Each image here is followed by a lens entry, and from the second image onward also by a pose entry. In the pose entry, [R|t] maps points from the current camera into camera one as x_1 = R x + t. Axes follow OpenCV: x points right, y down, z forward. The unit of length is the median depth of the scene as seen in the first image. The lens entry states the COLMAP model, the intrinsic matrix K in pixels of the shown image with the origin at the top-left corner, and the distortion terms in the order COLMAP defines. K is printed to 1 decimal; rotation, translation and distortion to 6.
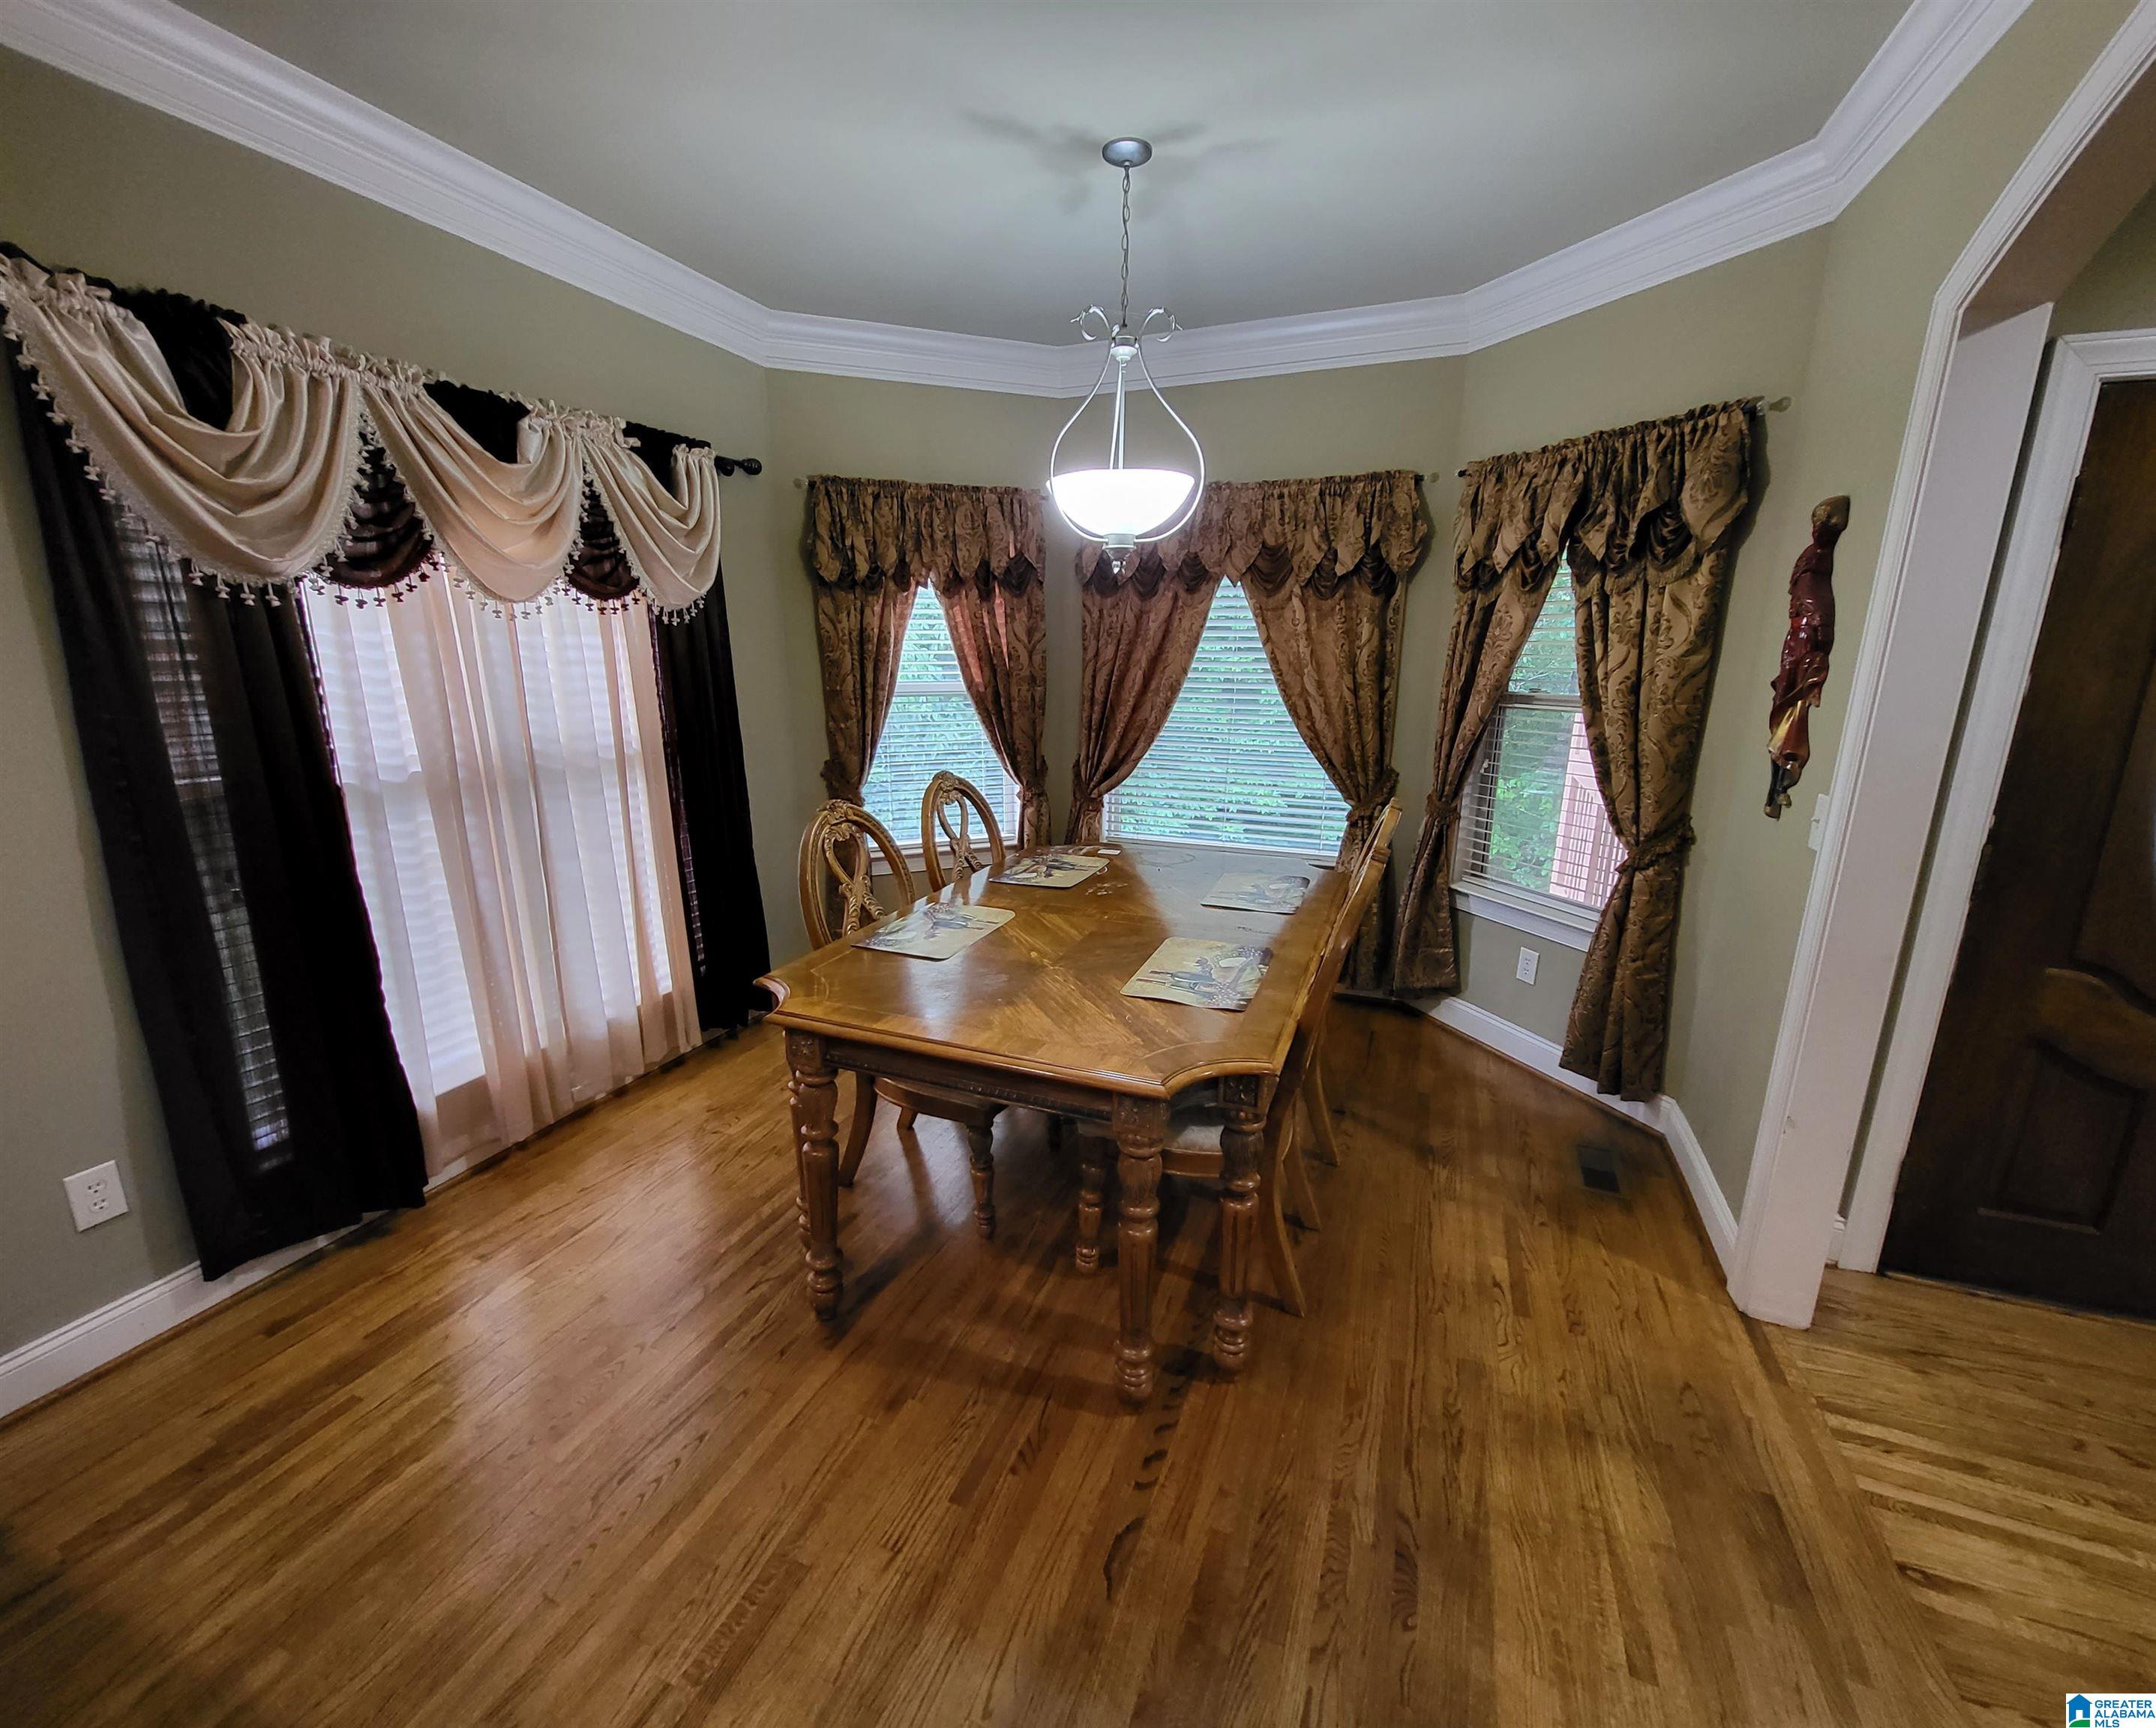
lens RADIAL K [[907.3, 0, 1069.7], [0, 907.3, 876.6], [0, 0, 1]] dist [0.004723, -0.002506]
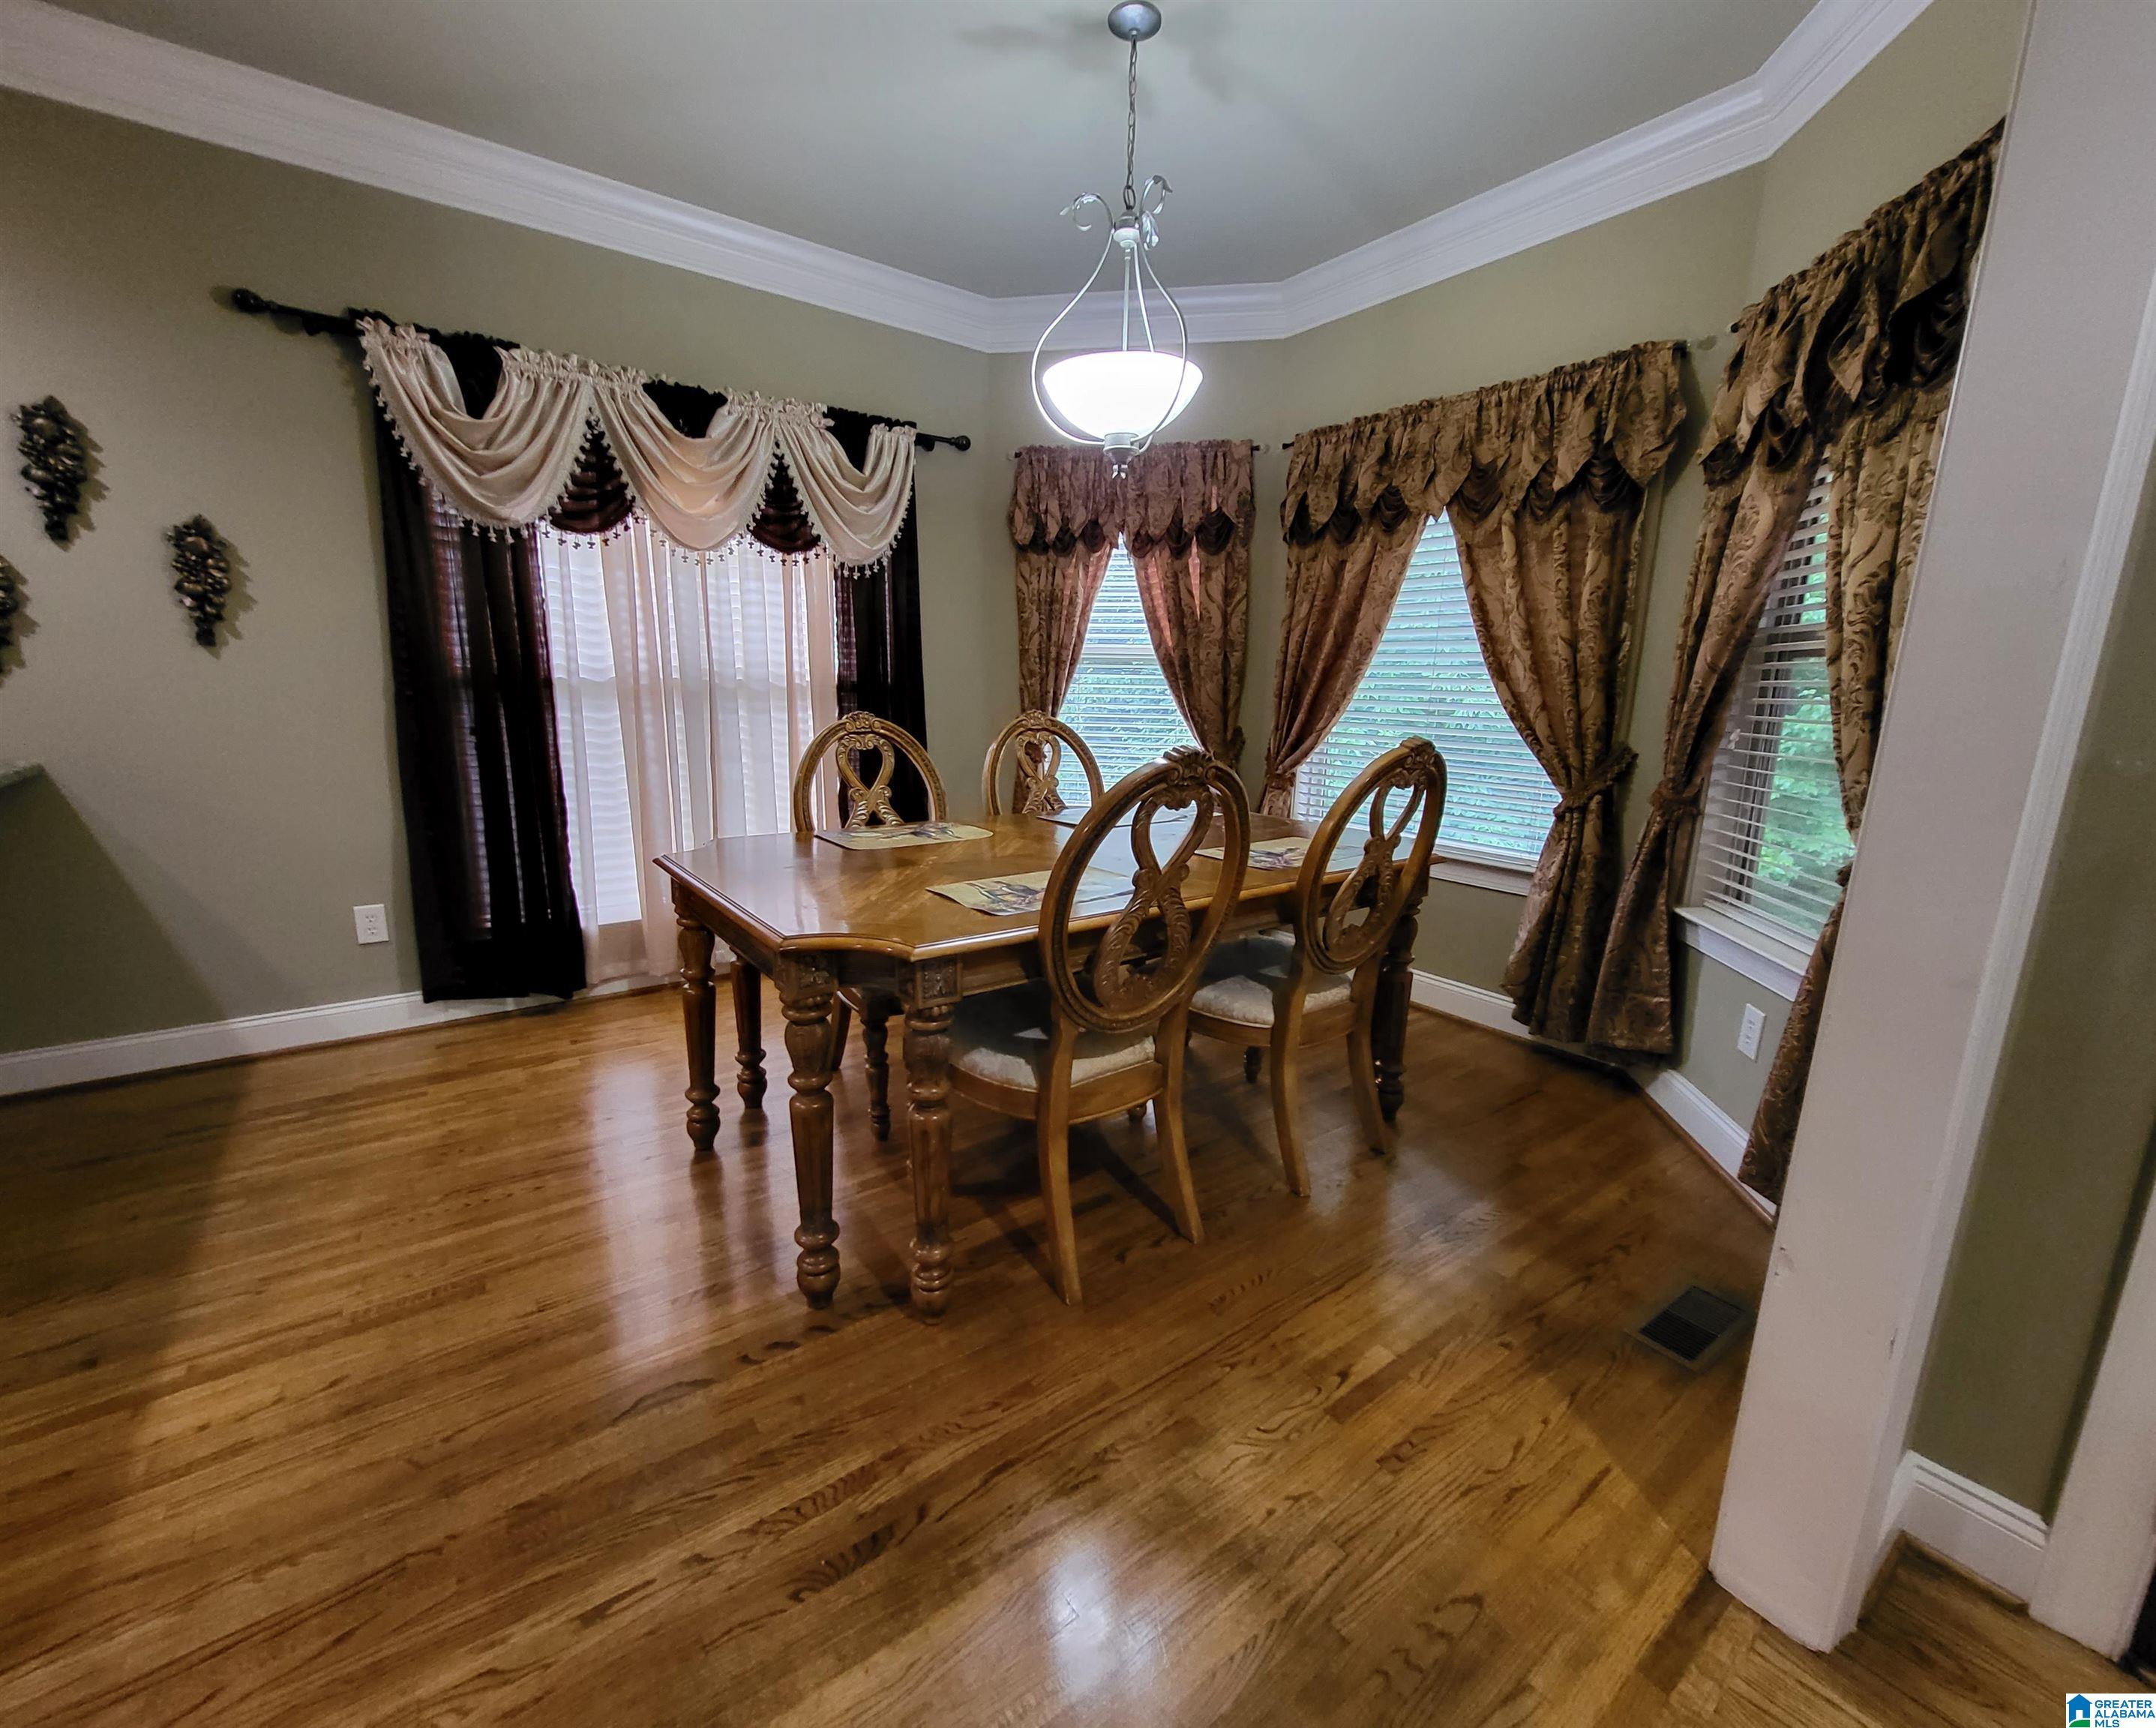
lens RADIAL K [[907.3, 0, 1061.7], [0, 907.3, 875.3], [0, 0, 1]] dist [0.004723, -0.002506]
pose [[0.848577, 0.122867, -0.514607, 0.471109], [-0.145057, 0.989419, -0.002964, 0.069642], [0.508798, 0.077163, 0.857421, 0.181443]]
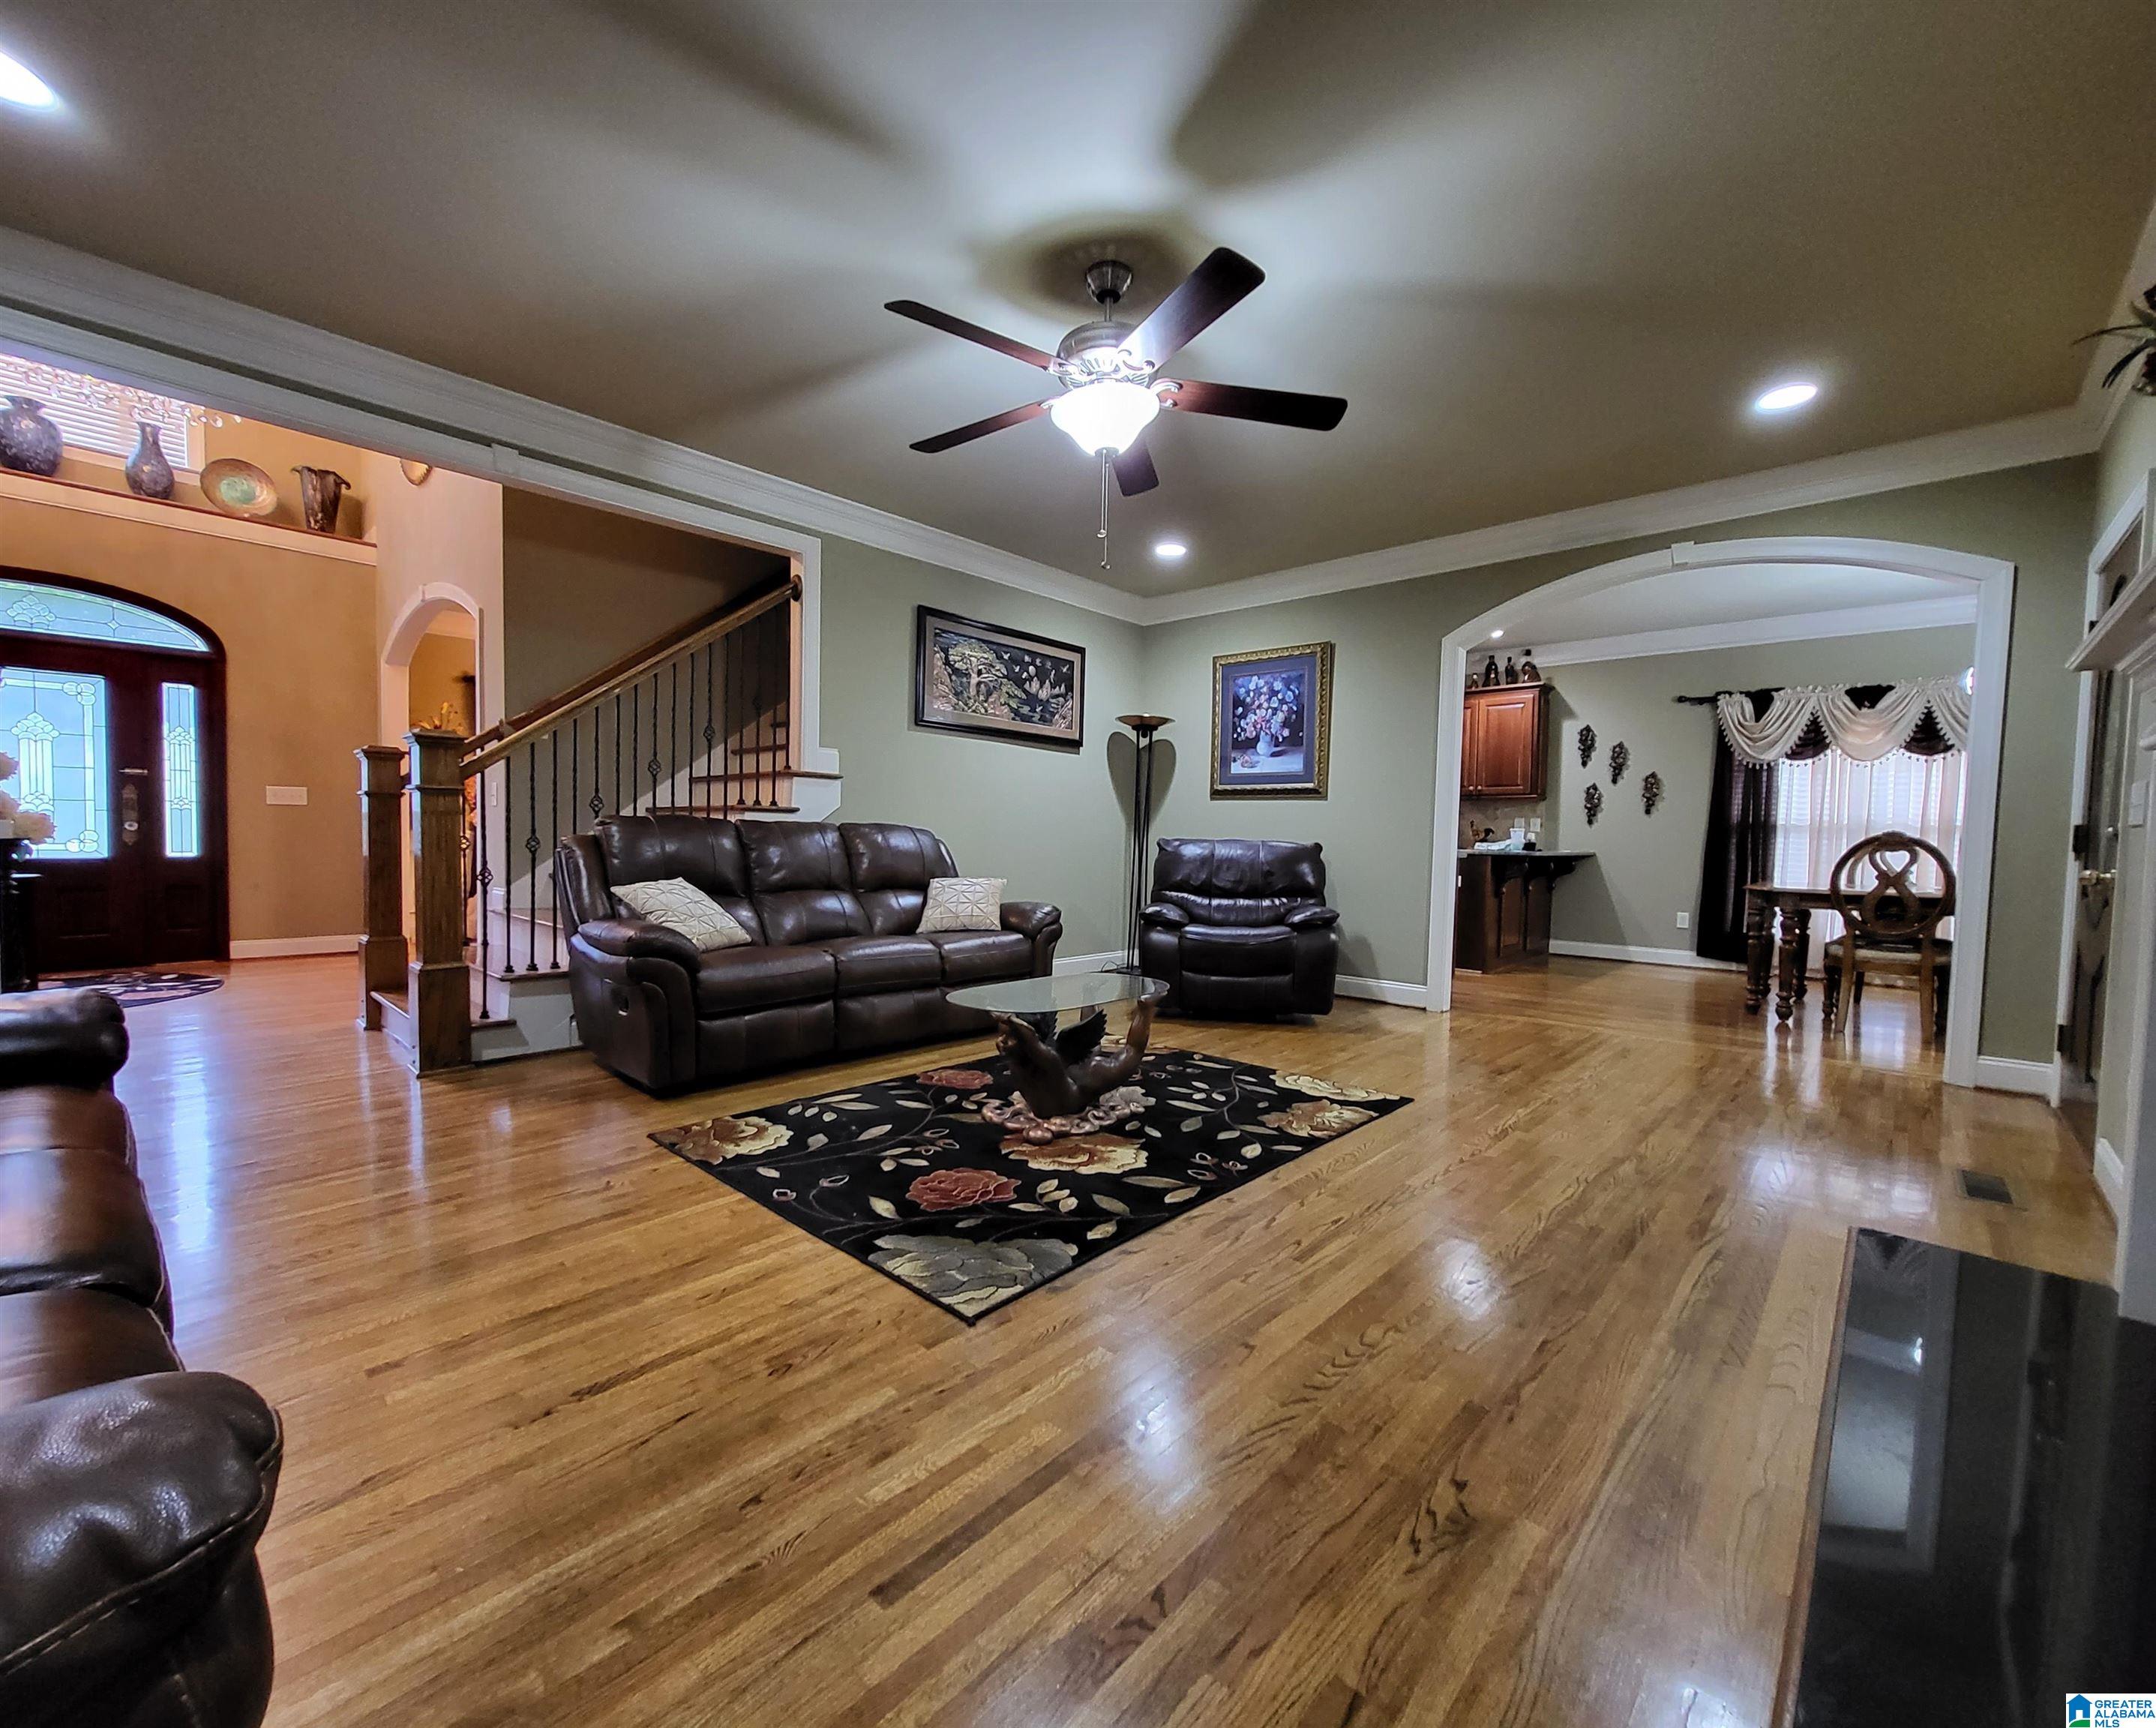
lens RADIAL K [[907.3, 0, 1063.2], [0, 907.3, 876.5], [0, 0, 1]] dist [0.004723, -0.002506]
pose [[-0.354207, 0.035827, -0.934481, 2.330594], [-0.244670, 0.960909, 0.129580, 0.211263], [0.902593, 0.274537, -0.331595, -0.099406]]
